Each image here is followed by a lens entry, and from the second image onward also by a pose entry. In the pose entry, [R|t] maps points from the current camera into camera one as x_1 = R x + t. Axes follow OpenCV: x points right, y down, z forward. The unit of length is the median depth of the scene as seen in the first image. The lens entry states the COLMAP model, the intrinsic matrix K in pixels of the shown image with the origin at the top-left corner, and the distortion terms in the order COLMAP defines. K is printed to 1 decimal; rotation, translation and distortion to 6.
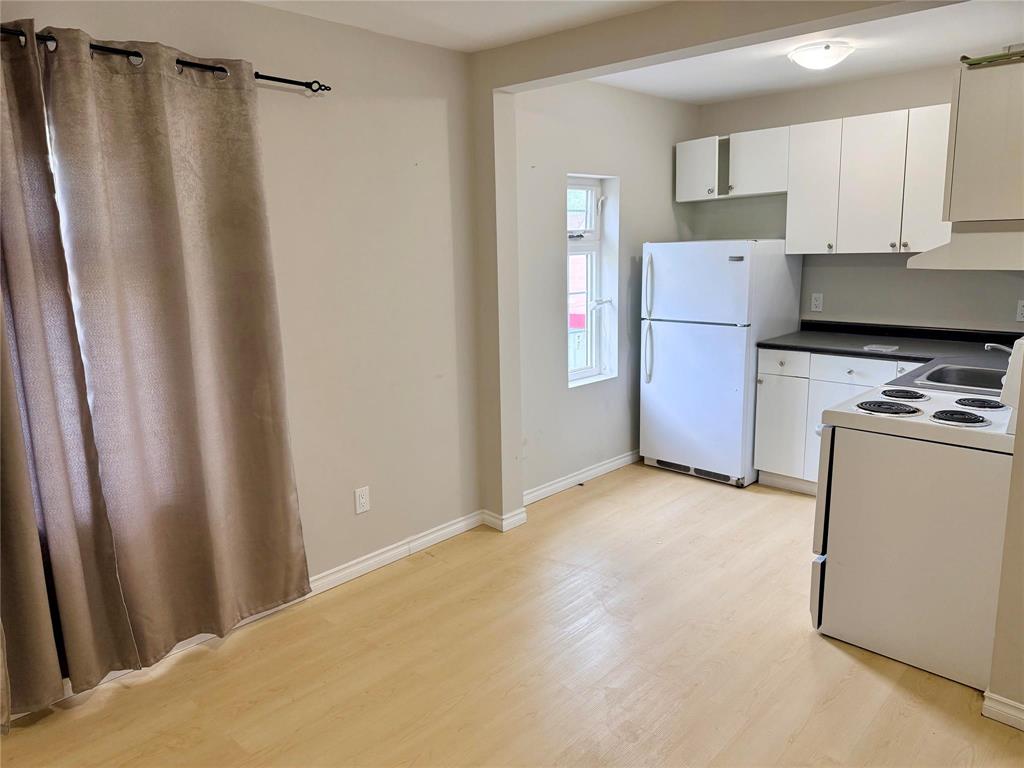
lens RADIAL K [[717.7, 0, 502.6], [0, 717.7, 381.5], [0, 0, 1]] dist [0.058365, -0.059484]
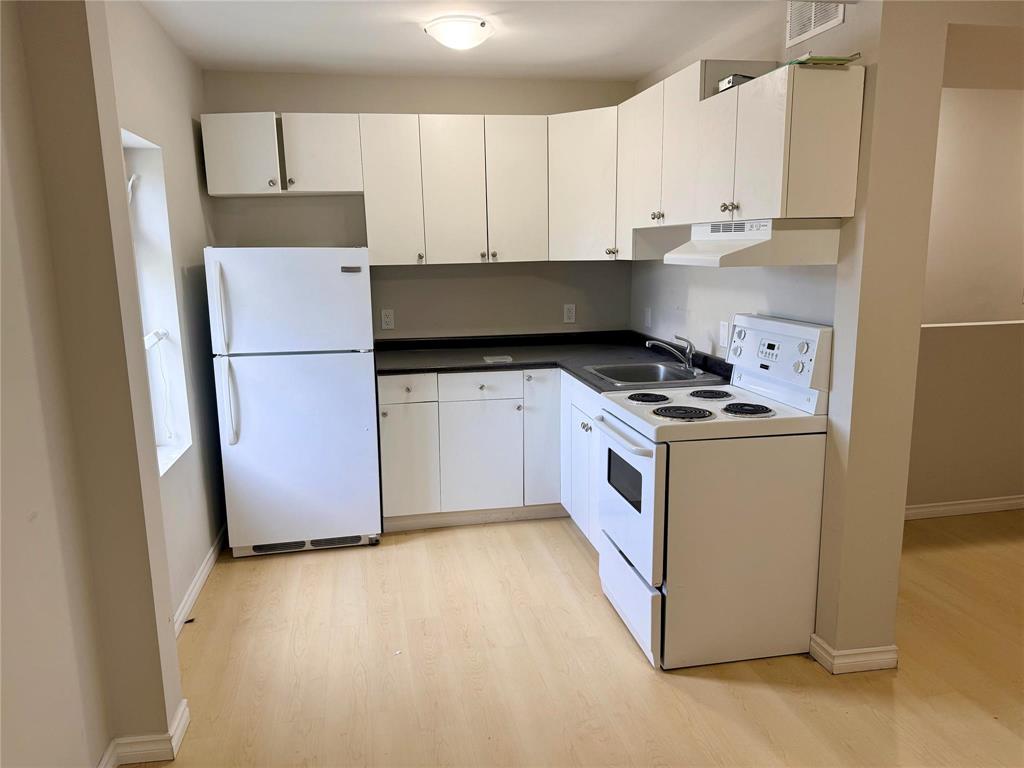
lens RADIAL K [[717.7, 0, 504.5], [0, 717.7, 387.7], [0, 0, 1]] dist [0.058365, -0.059484]
pose [[0.567682, -0.138180, 0.811569, -0.313635], [0.159615, 0.985581, 0.056159, -0.072970], [-0.807626, 0.097657, 0.581552, 0.516083]]
